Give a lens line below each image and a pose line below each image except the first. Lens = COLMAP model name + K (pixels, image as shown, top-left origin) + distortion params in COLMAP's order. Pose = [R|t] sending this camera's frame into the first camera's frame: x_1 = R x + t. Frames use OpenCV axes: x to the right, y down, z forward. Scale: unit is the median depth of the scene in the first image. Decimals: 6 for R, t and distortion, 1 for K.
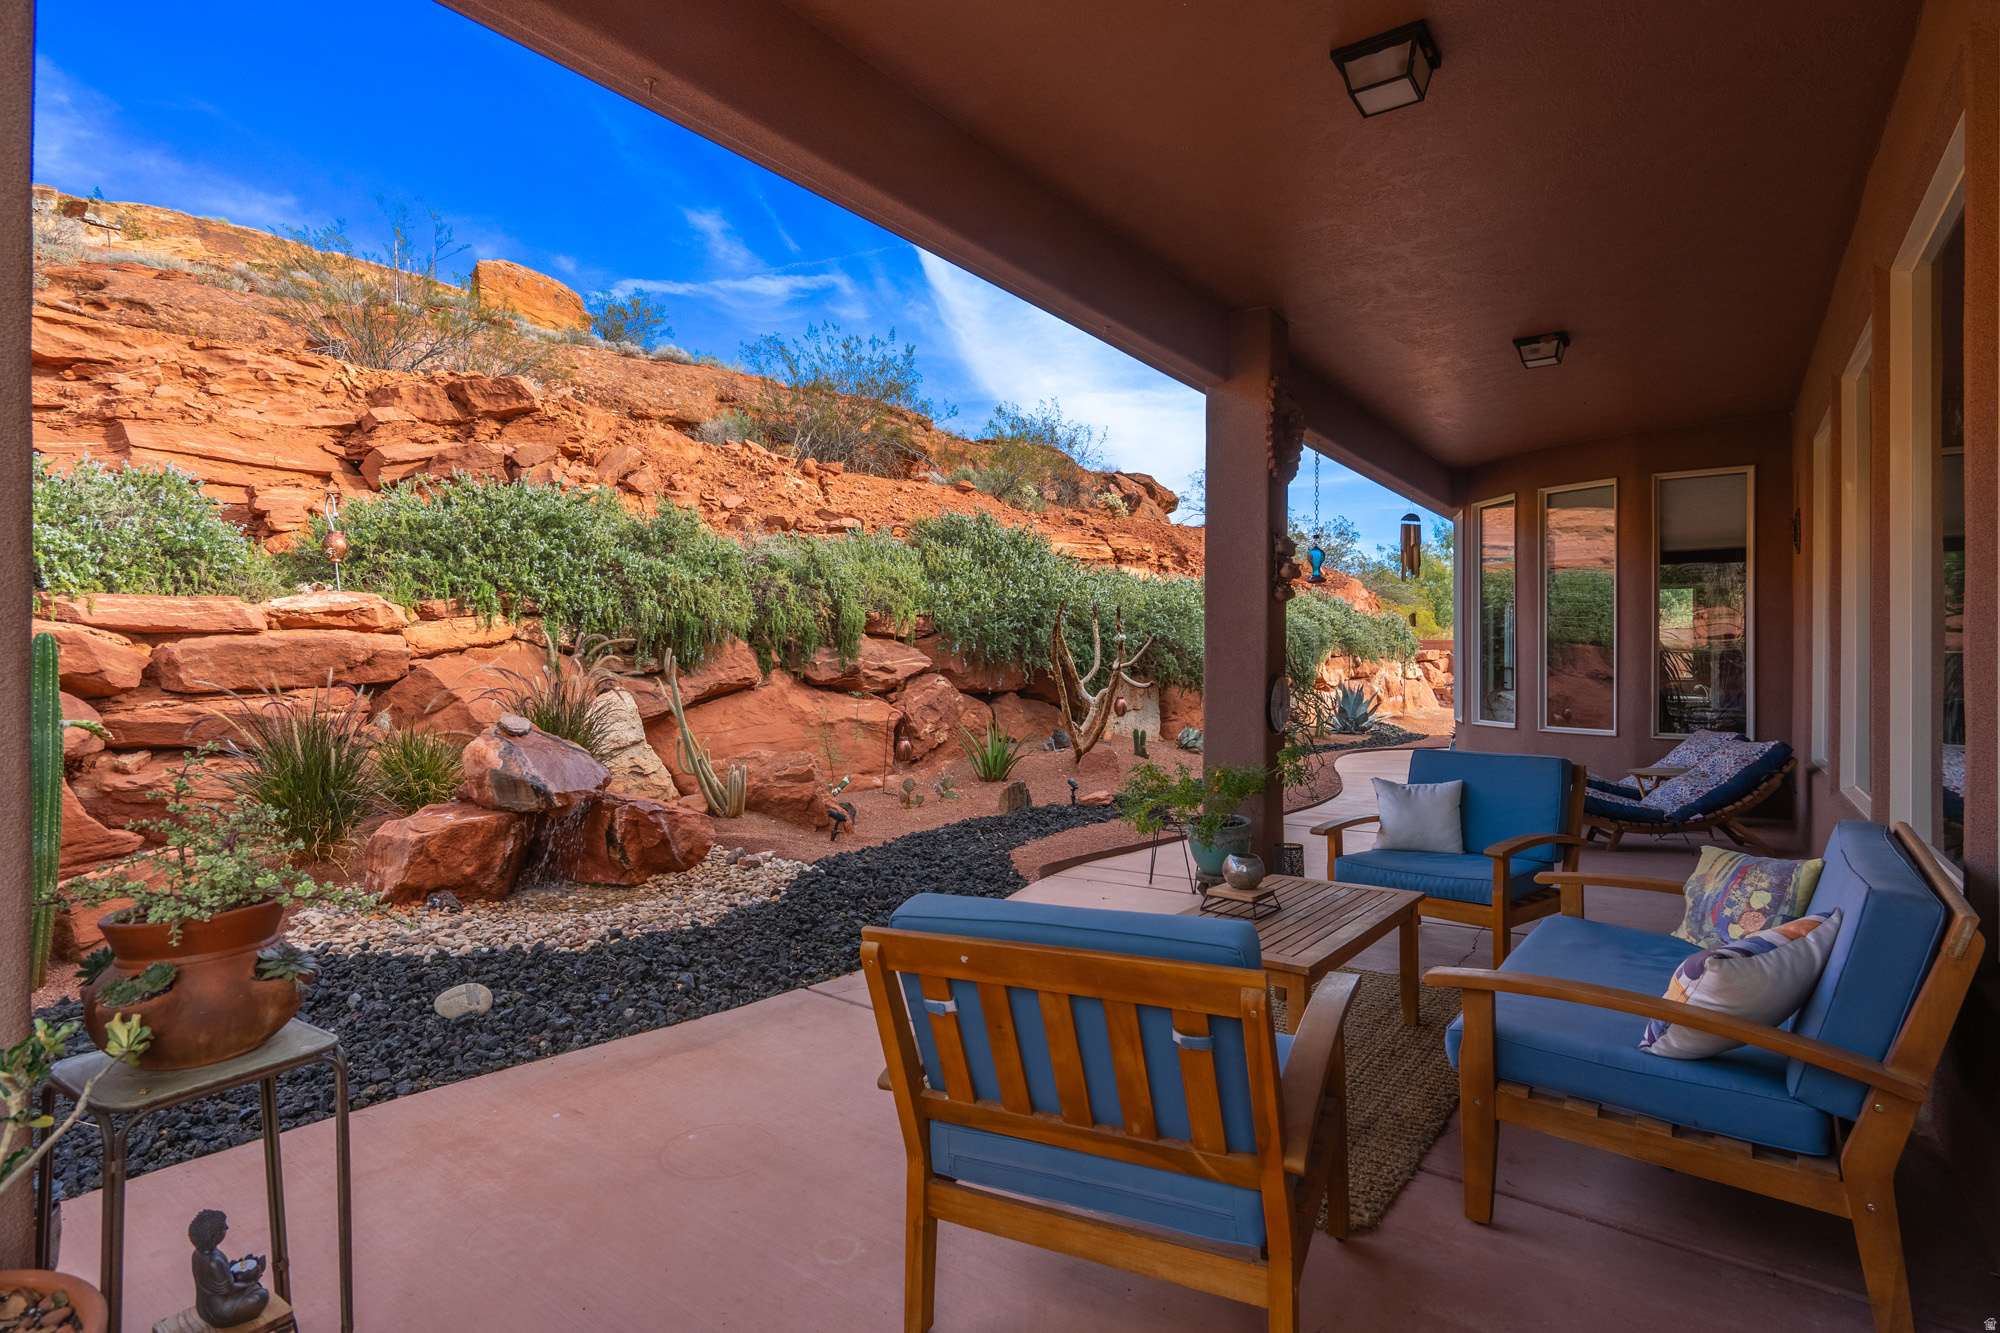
lens RADIAL K [[1015.6, 0, 971.6], [0, 1015.6, 678.7], [0, 0, 1]] dist [-0.019262, 0.009052]
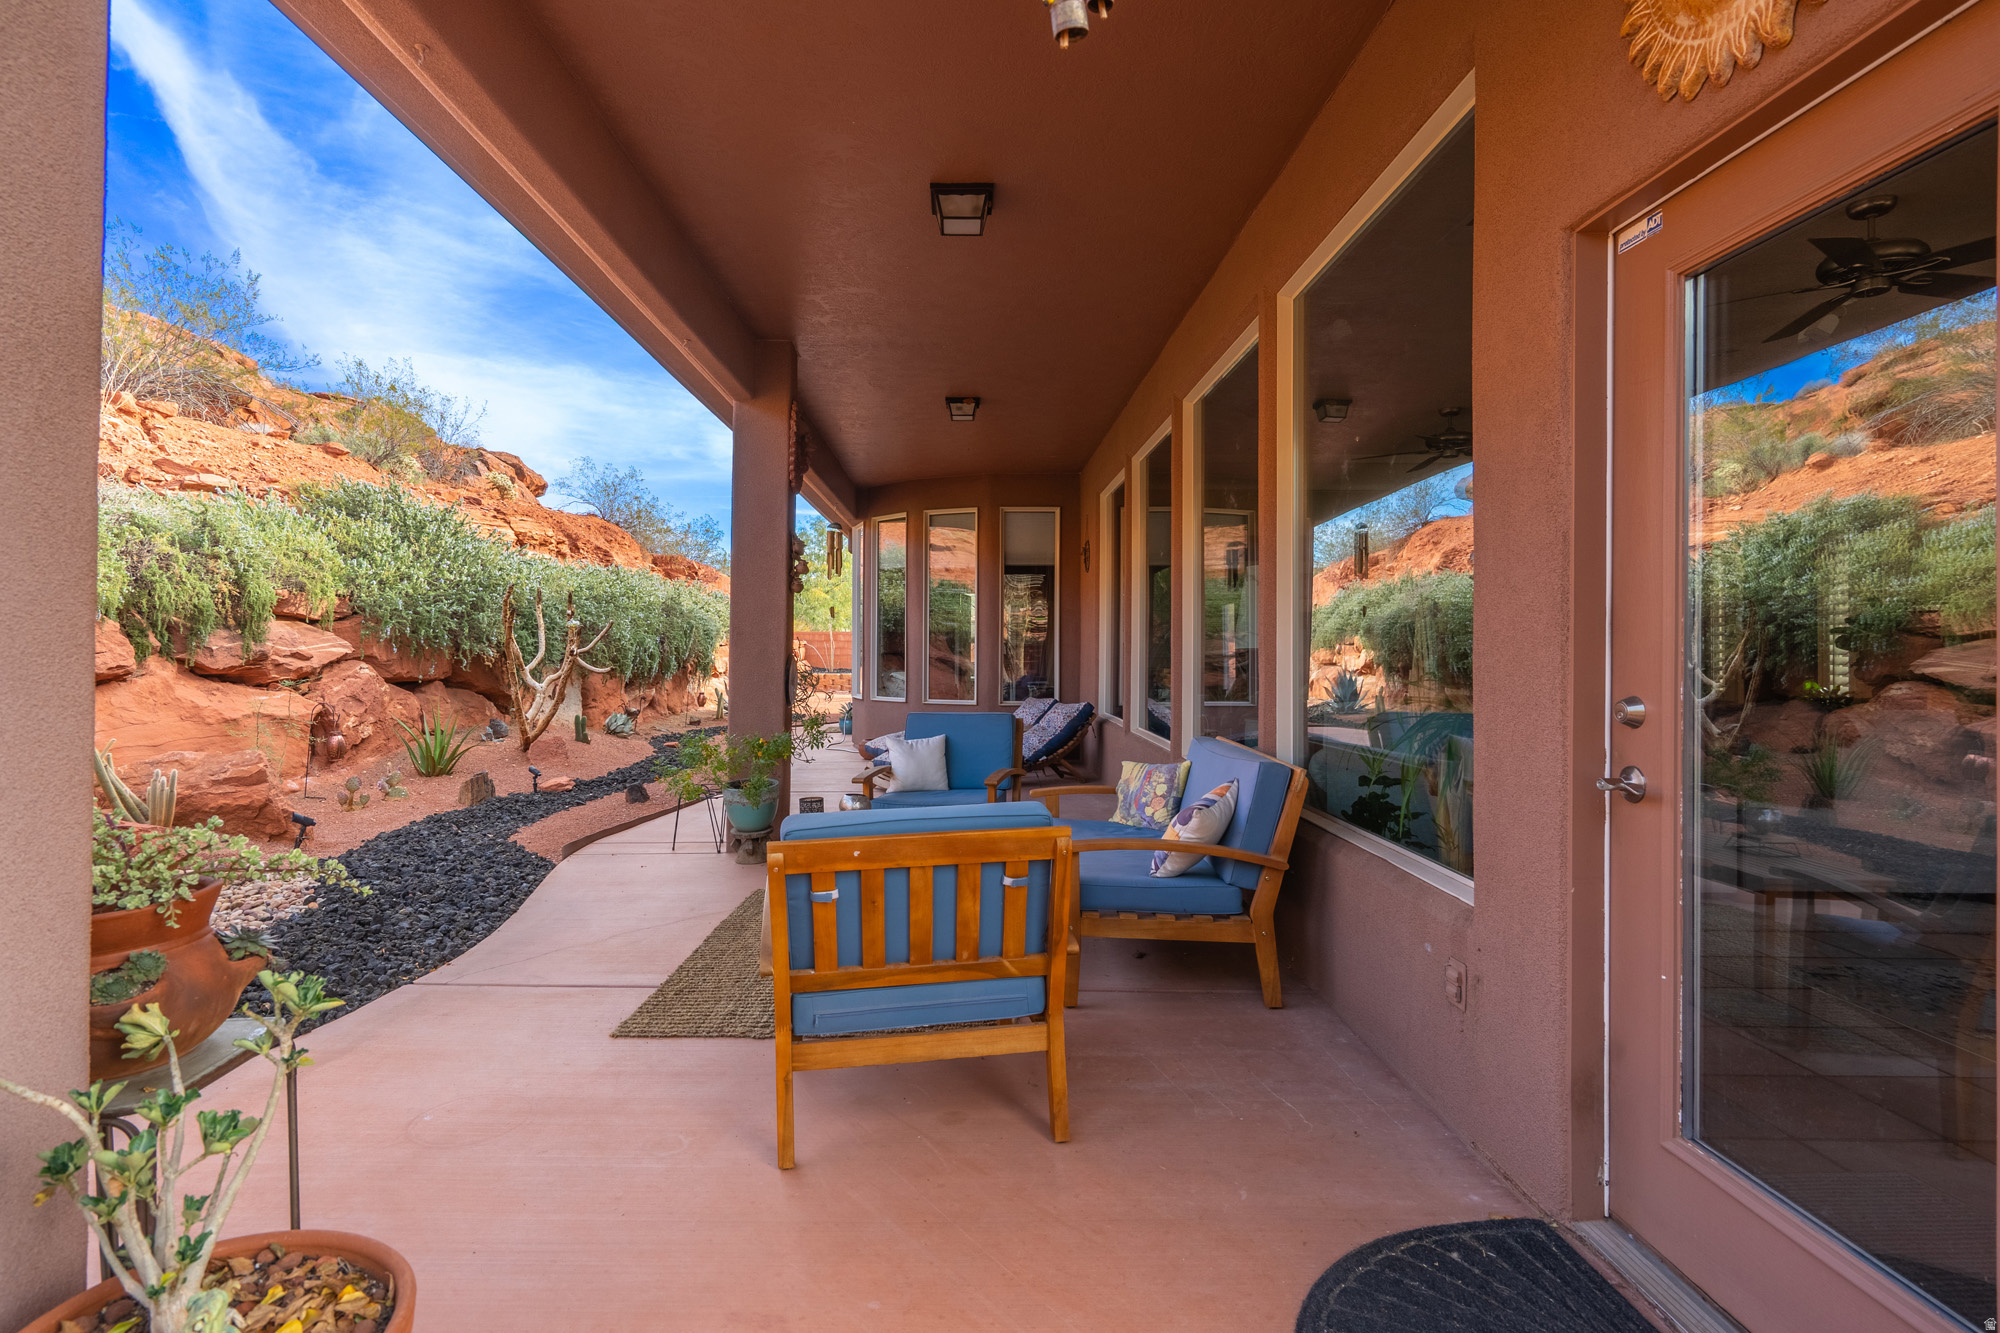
lens RADIAL K [[1015.6, 0, 971.6], [0, 1015.6, 678.7], [0, 0, 1]] dist [-0.019262, 0.009052]
pose [[0.790578, -0.016605, 0.612137, -0.174106], [0.011877, 0.999860, 0.011783, 0.007722], [-0.612247, -0.002045, 0.790664, -0.037866]]
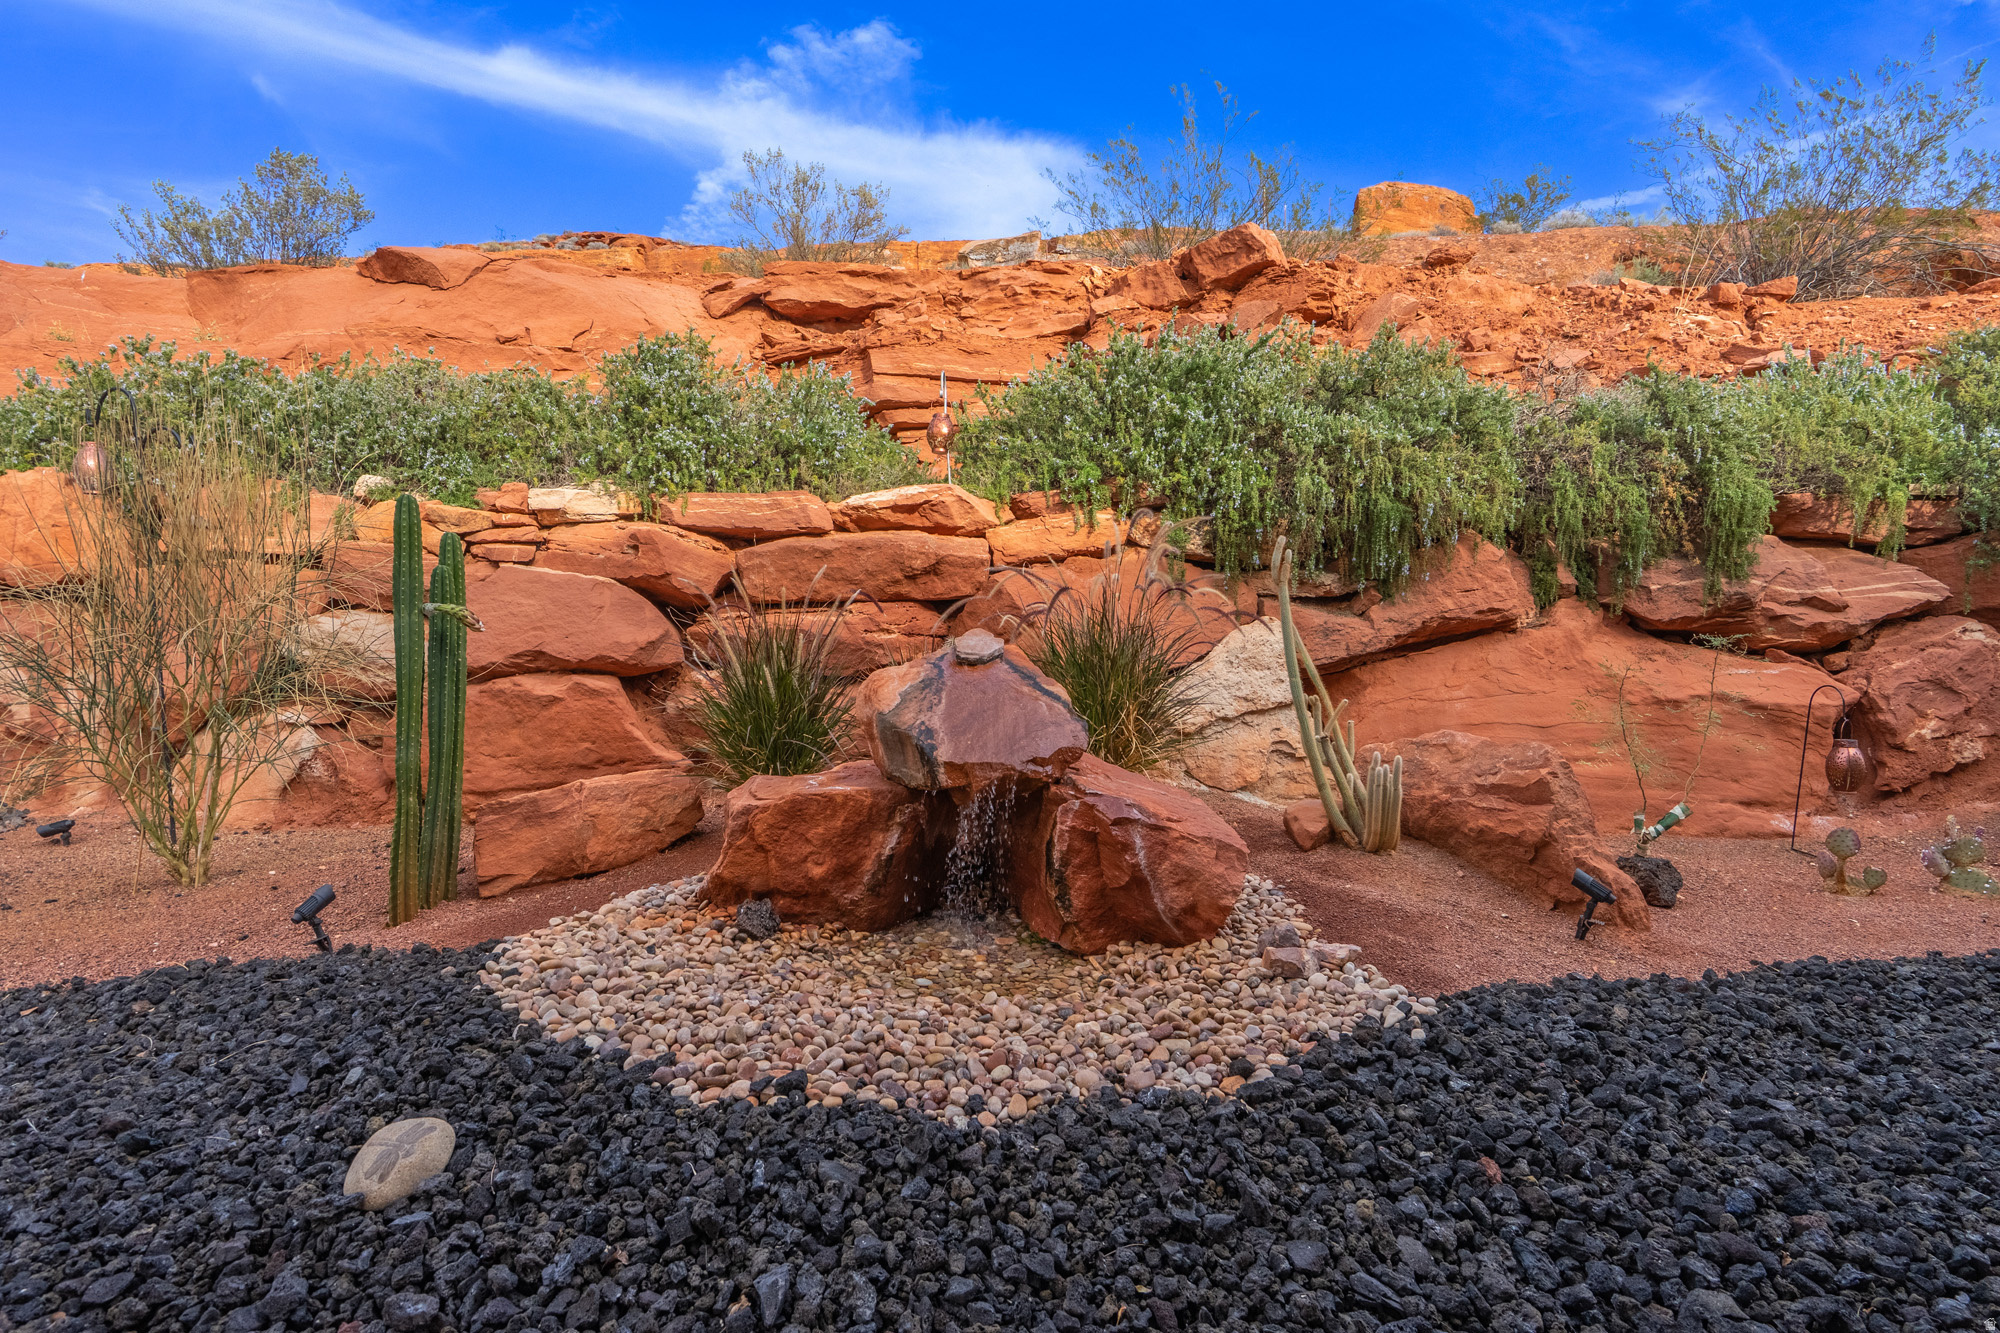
lens RADIAL K [[983.7, 0, 1079.8], [0, 983.7, 671.1], [0, 0, 1]] dist [-0.001745, 0.000081]
pose [[0.679657, 0.042351, -0.732306, 0.026029], [-0.039262, 0.999001, 0.021335, 0.030926], [0.732478, 0.014251, 0.680641, 0.442393]]
